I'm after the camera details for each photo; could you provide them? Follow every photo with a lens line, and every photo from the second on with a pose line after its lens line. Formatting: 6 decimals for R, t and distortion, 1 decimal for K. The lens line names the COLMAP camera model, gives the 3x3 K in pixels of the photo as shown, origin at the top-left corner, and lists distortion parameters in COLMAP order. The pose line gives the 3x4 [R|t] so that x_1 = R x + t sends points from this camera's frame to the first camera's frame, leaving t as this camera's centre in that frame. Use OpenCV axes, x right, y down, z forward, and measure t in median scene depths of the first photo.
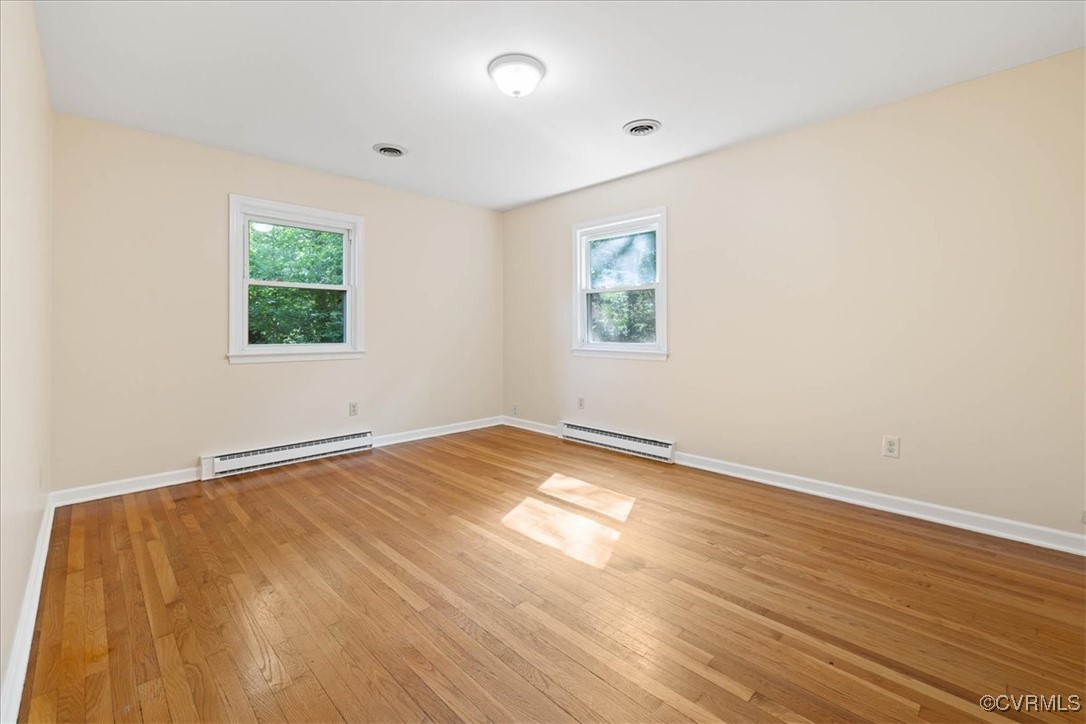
lens RADIAL K [[475.4, 0, 546.7], [0, 475.4, 333.7], [0, 0, 1]] dist [-0.000660, 0.000506]
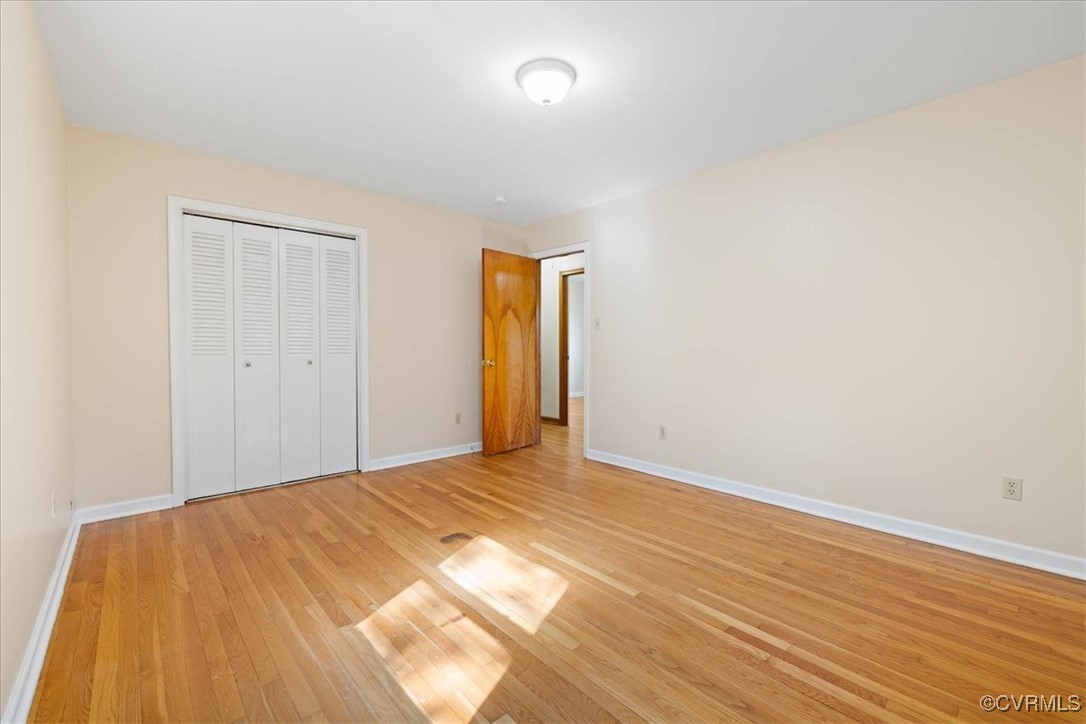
lens RADIAL K [[456.1, 0, 534.7], [0, 456.1, 350.2], [0, 0, 1]] dist [0.002243, 0.000032]
pose [[-0.997270, -0.000080, 0.073845, -0.101223], [0.000785, 0.999931, 0.011682, -0.012547], [-0.073841, 0.011708, -0.997201, 1.869211]]
